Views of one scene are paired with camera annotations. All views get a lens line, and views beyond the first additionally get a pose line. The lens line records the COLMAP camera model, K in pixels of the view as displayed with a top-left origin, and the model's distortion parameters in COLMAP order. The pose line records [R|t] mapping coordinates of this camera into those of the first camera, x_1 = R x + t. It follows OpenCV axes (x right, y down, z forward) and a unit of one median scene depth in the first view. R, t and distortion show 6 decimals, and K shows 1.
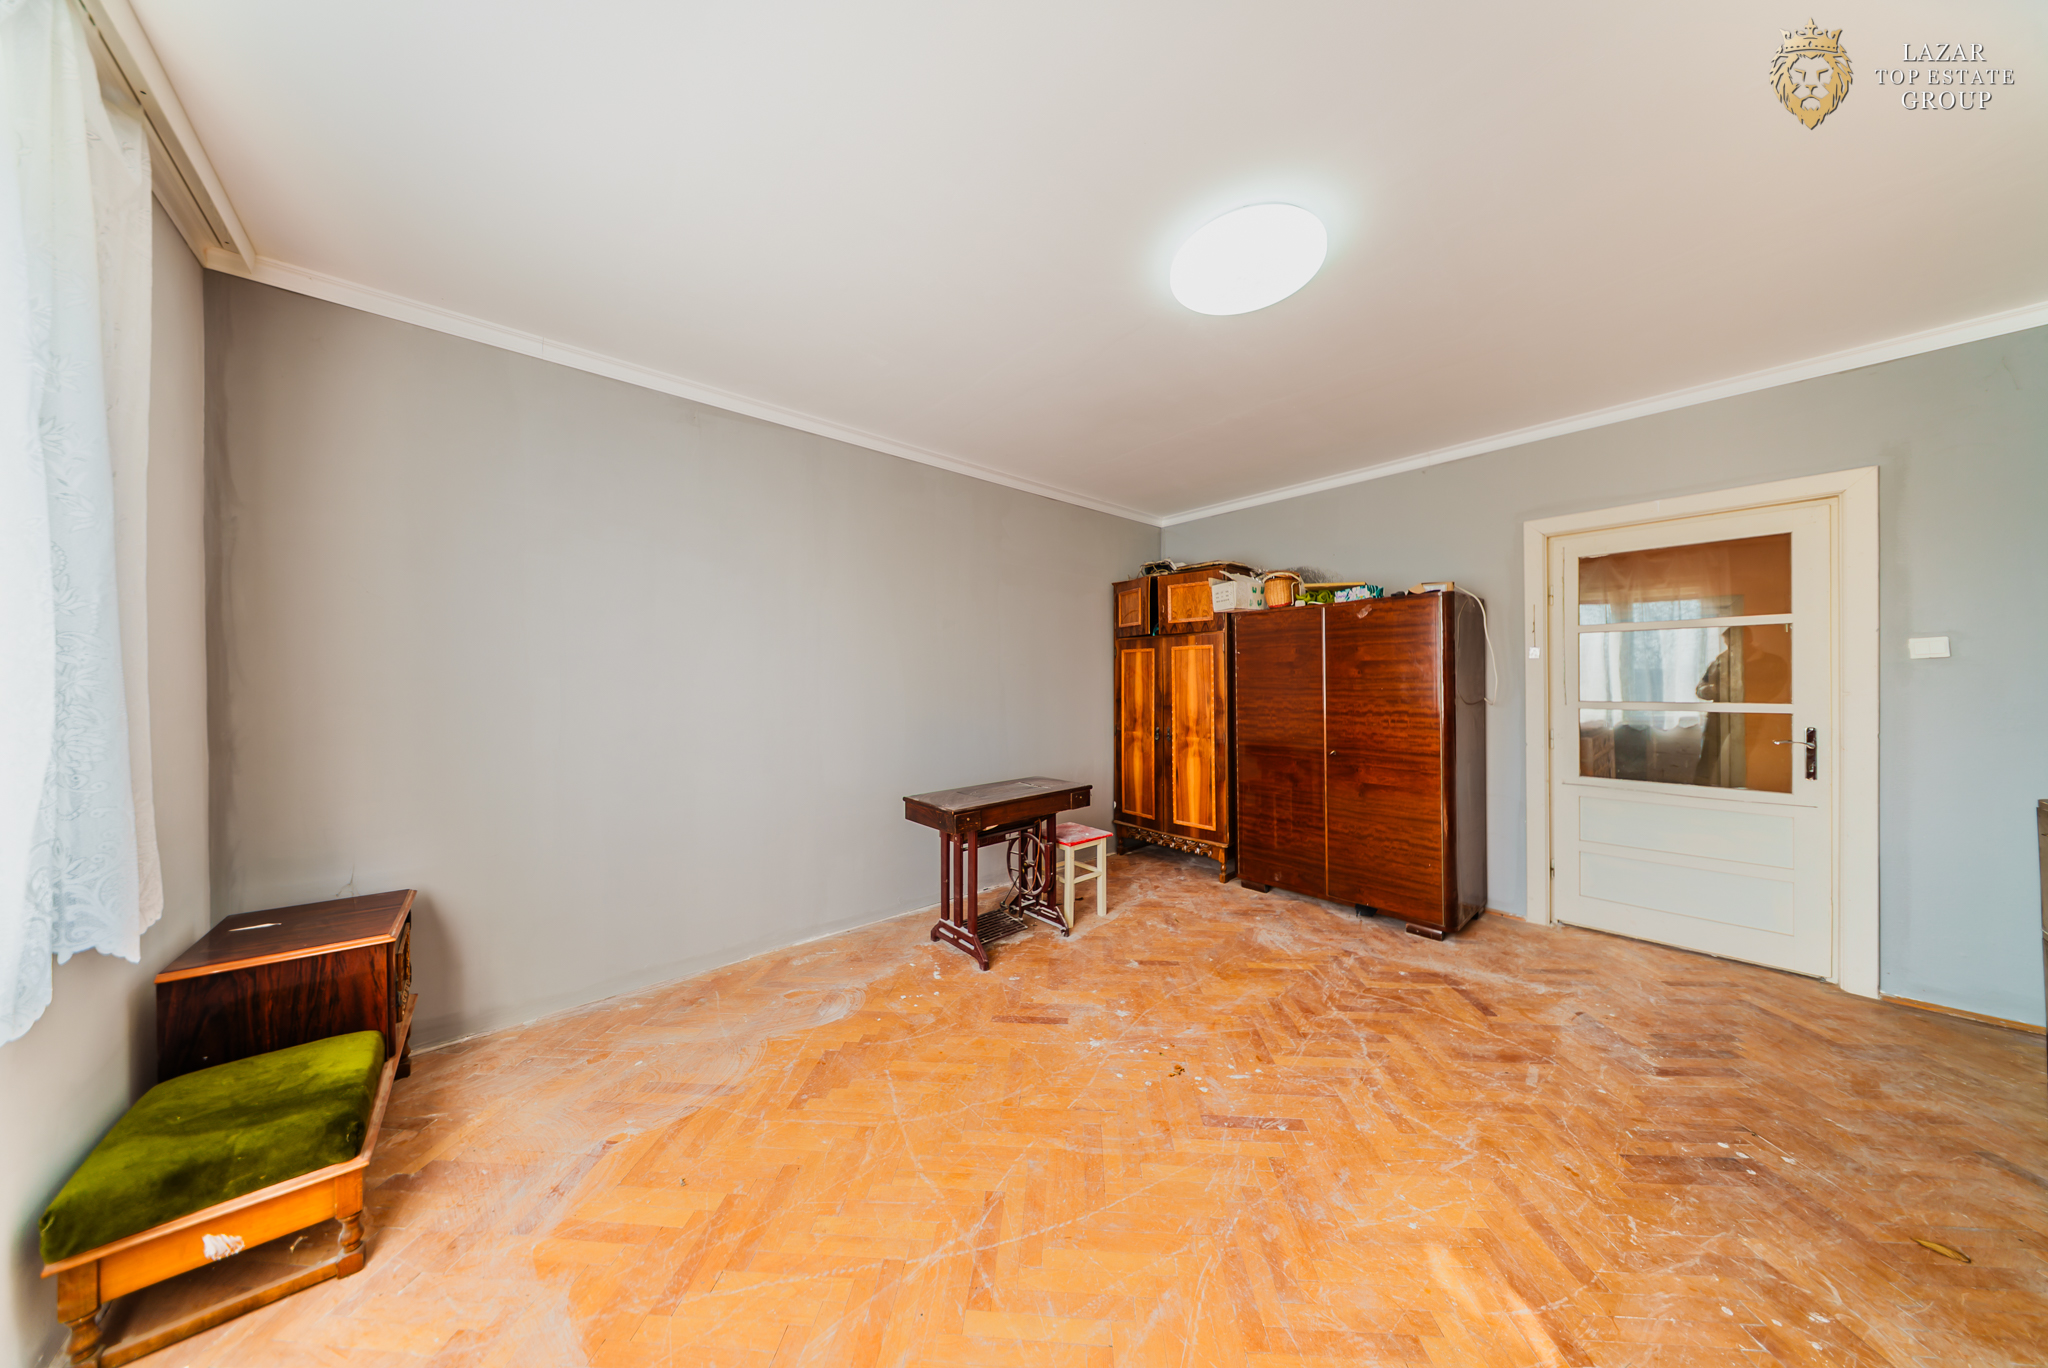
lens RADIAL K [[603.8, 0, 1035.3], [0, 603.8, 683.4], [0, 0, 1]] dist [0.000518, -0.000489]
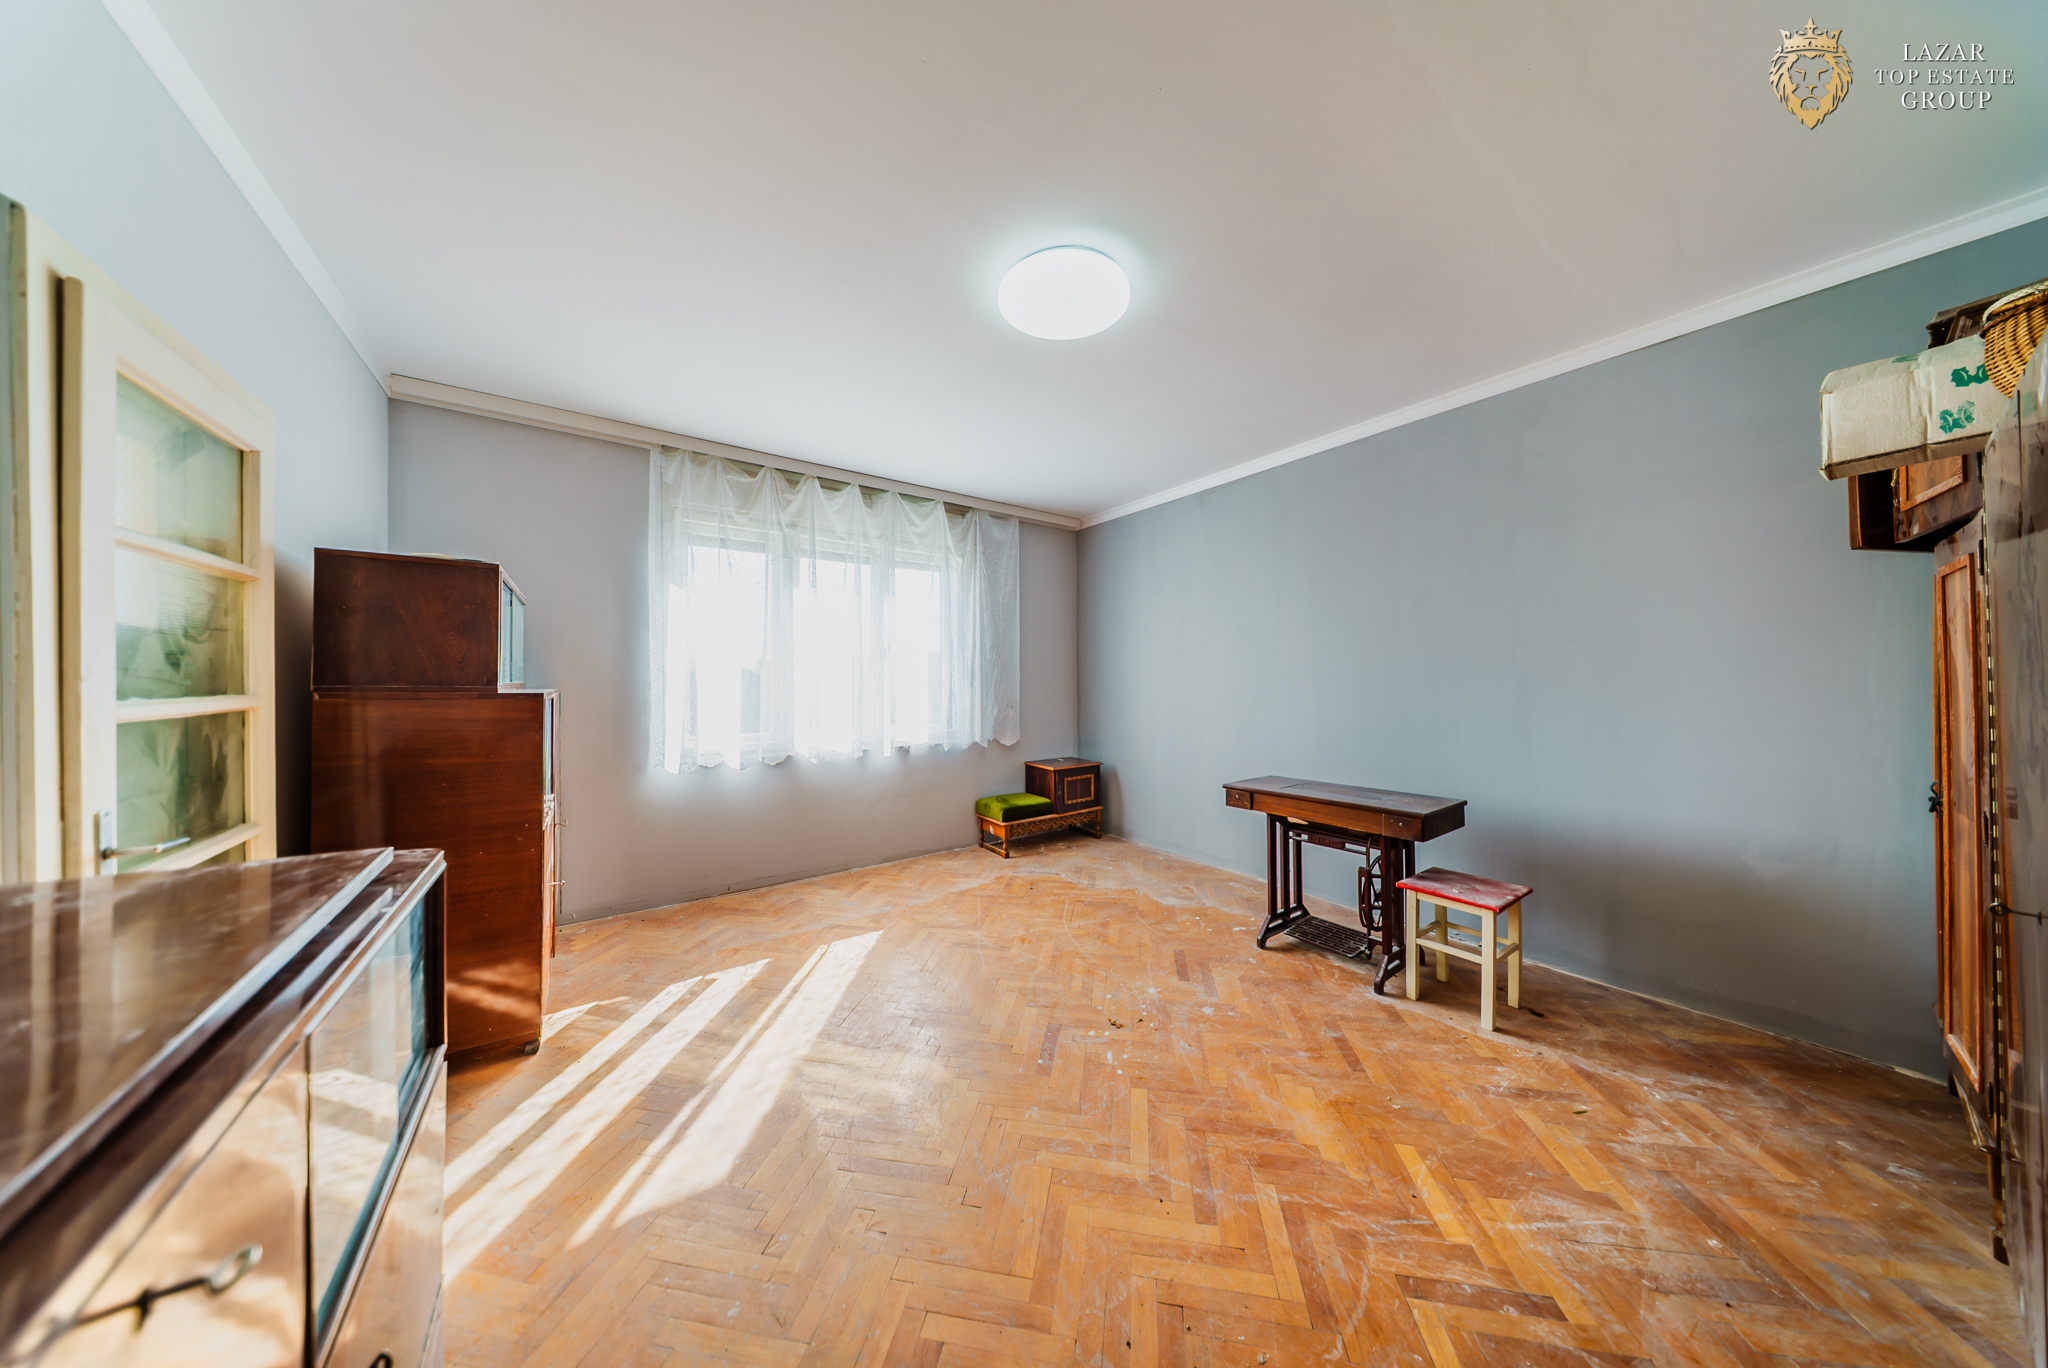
lens RADIAL K [[603.8, 0, 1026.5], [0, 603.8, 677.6], [0, 0, 1]] dist [0.000518, -0.000489]
pose [[-0.107366, 0.000915, -0.994219, 0.971245], [0.005902, 0.999983, 0.000283, 0.002531], [0.994202, -0.005837, -0.107370, 0.686968]]
